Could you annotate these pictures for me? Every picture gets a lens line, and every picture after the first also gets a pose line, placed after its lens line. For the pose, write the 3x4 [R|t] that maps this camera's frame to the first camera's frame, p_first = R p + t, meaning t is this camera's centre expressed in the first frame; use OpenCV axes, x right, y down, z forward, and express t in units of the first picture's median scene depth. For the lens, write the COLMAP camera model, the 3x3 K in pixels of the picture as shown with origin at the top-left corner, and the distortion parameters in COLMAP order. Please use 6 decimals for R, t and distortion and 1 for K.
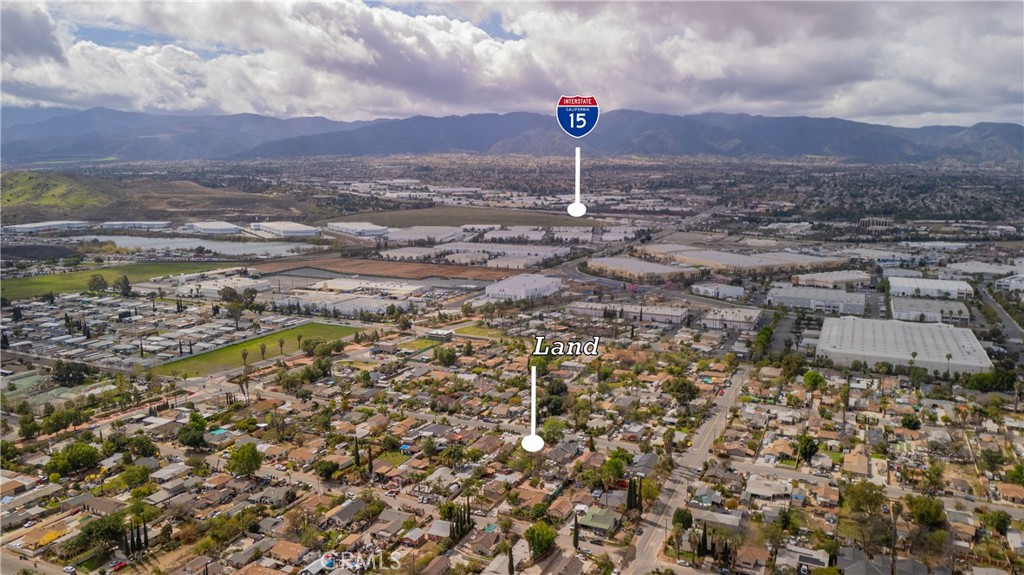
lens RADIAL K [[749.6, 0, 509.1], [0, 749.6, 283.1], [0, 0, 1]] dist [0.069116, -0.064040]
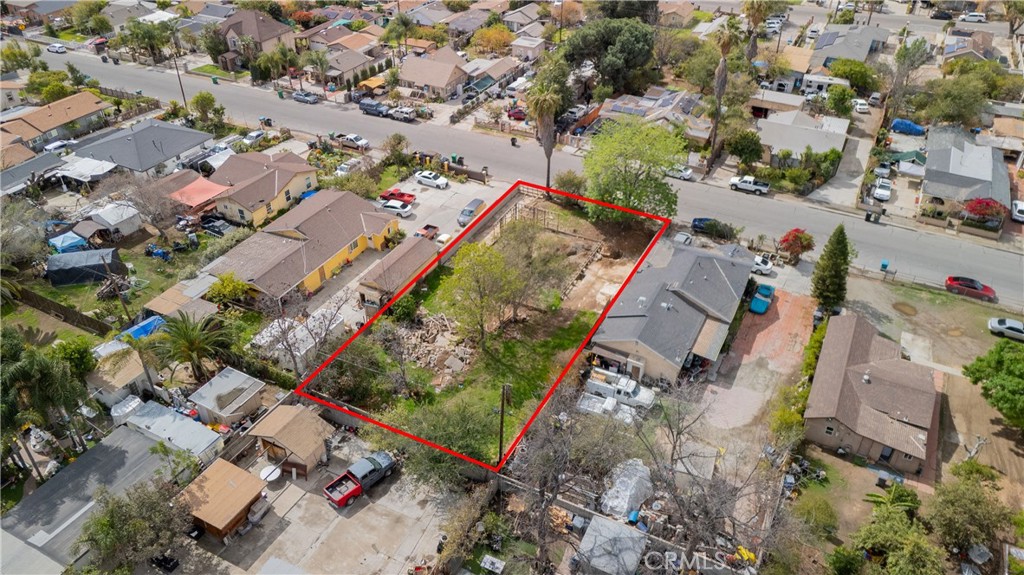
lens RADIAL K [[749.6, 0, 519.4], [0, 749.6, 291.8], [0, 0, 1]] dist [0.069116, -0.064040]
pose [[0.999618, 0.023403, -0.014688, 0.026993], [-0.014203, 0.891214, 0.453361, 0.109848], [0.023699, -0.452979, 0.891206, 0.682681]]
